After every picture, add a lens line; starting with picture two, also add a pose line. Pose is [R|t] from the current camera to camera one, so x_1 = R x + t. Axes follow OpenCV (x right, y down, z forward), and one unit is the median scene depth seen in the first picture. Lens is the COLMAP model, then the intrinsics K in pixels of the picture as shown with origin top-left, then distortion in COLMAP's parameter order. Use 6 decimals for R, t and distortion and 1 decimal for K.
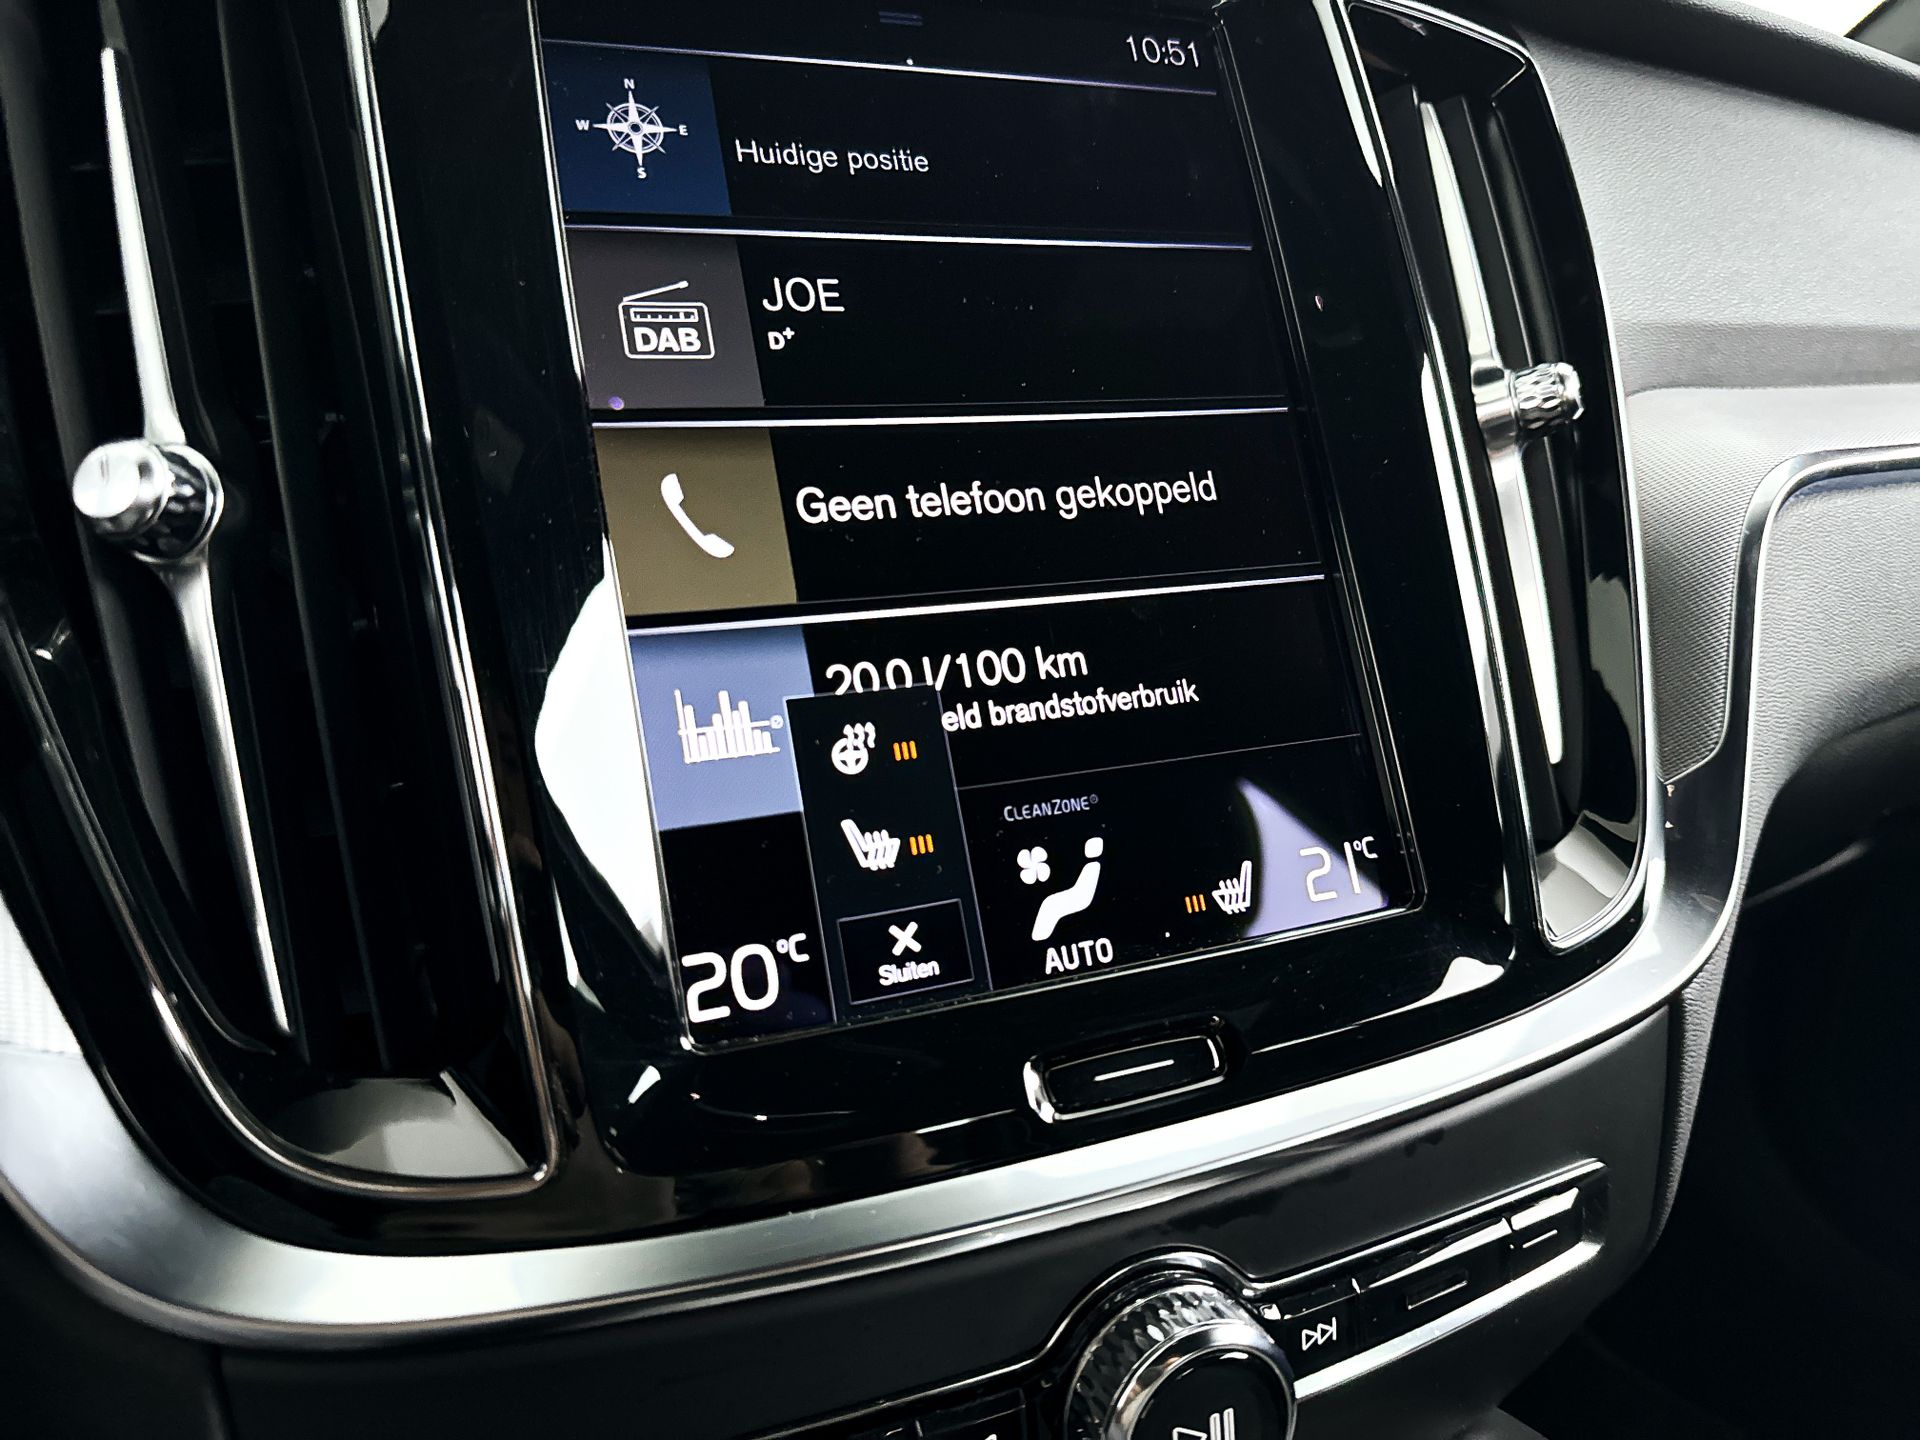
lens RADIAL K [[1384.1, 0, 948.0], [0, 1384.1, 707.0], [0, 0, 1]] dist [0.061033, -0.107495]
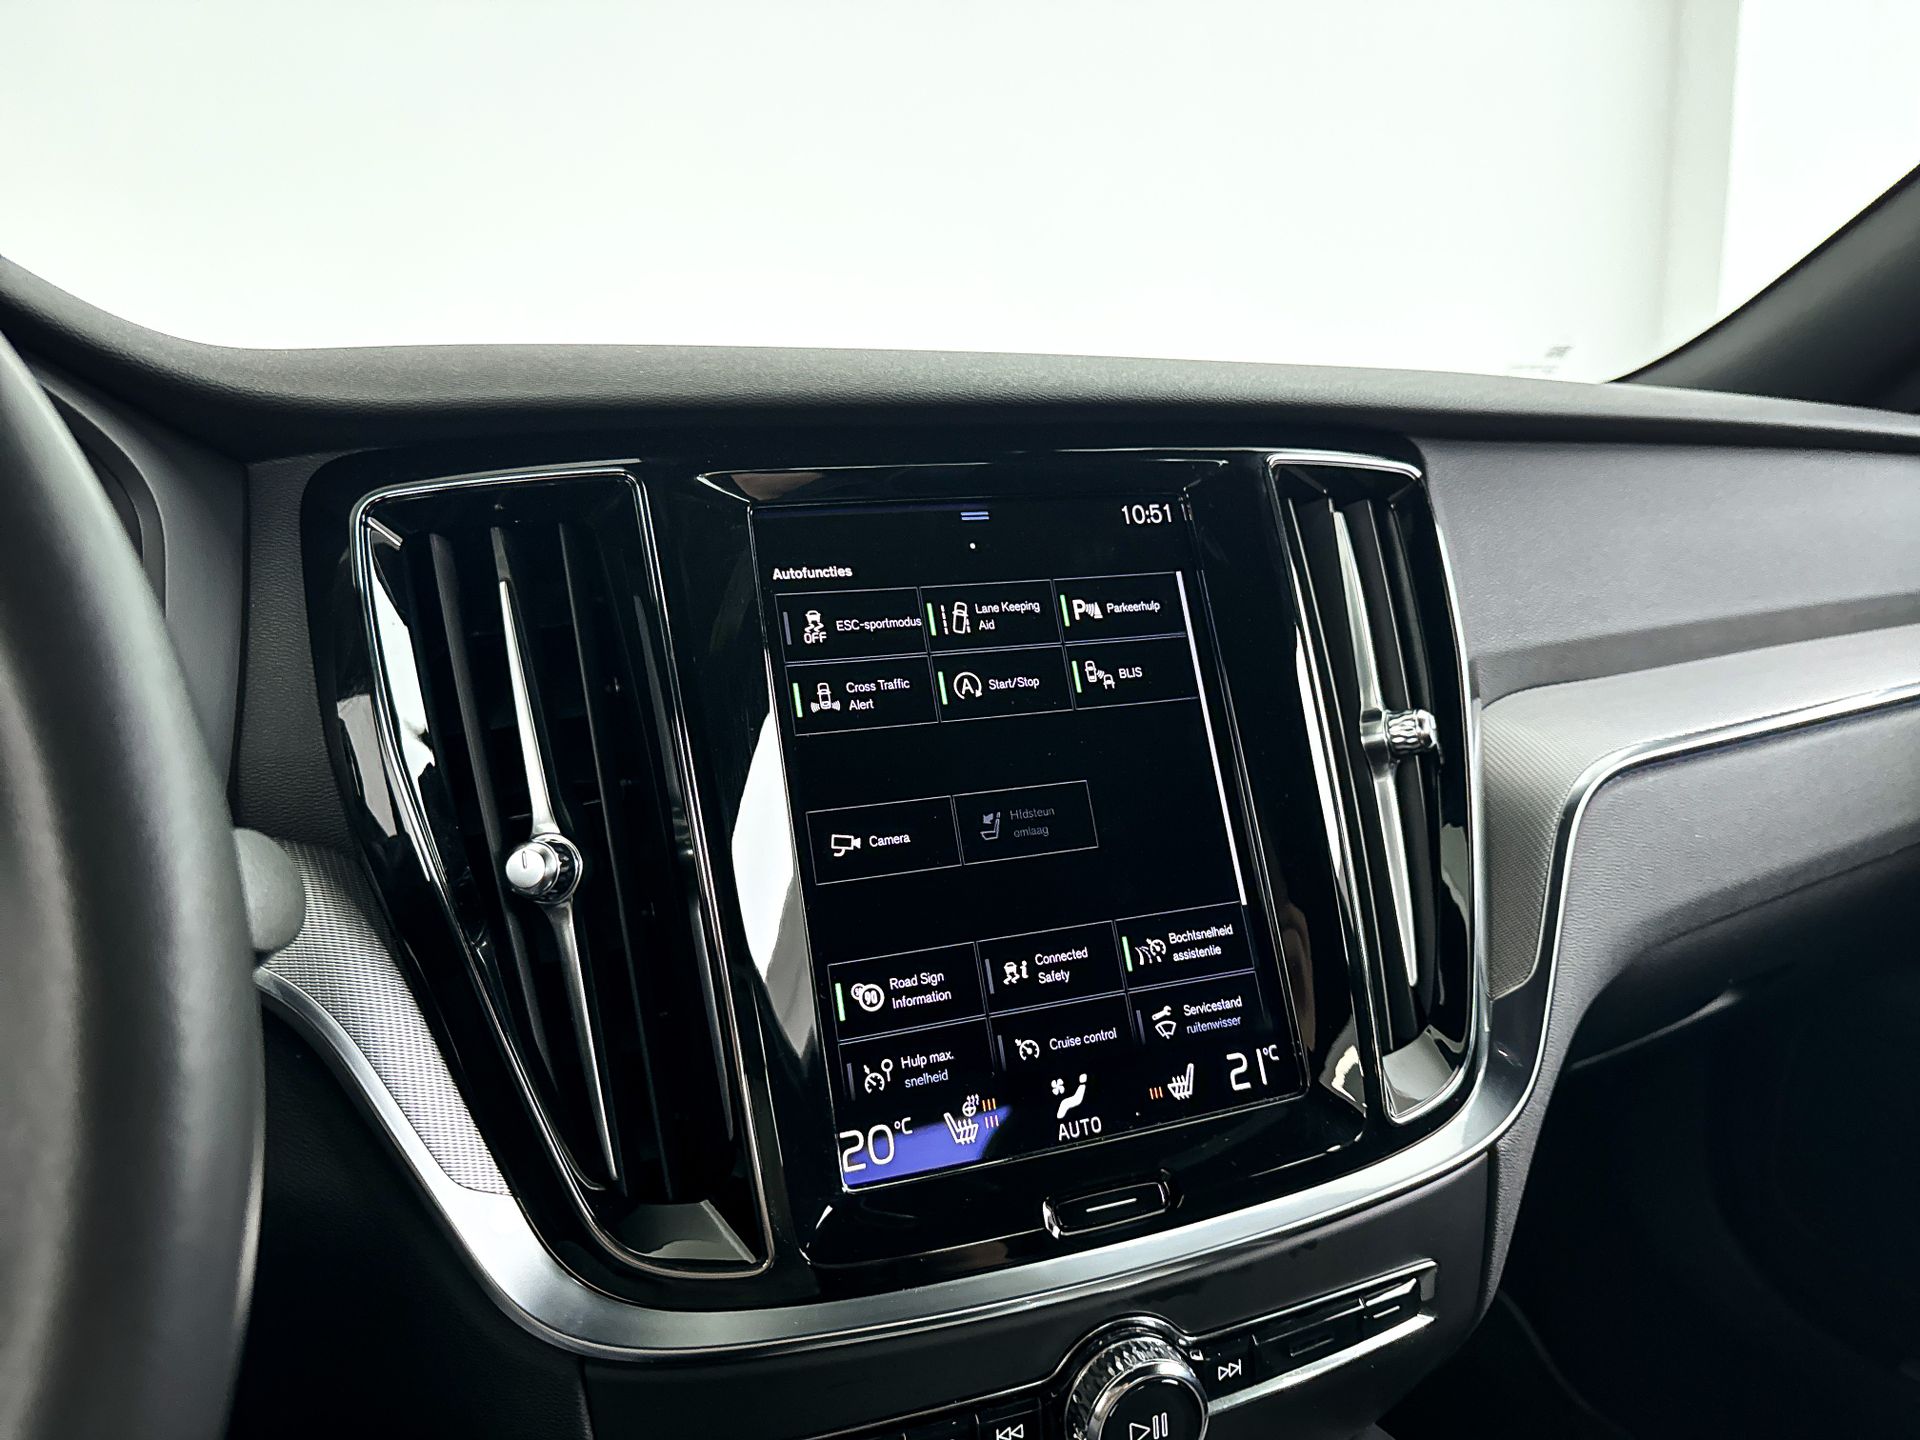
lens RADIAL K [[1384.1, 0, 966.6], [0, 1384.1, 724.9], [0, 0, 1]] dist [0.061033, -0.107495]
pose [[0.999433, 0.010043, -0.032140, 0.010621], [-0.010596, 0.999797, -0.017111, -0.253353], [0.031962, 0.017442, 0.999337, -0.606634]]
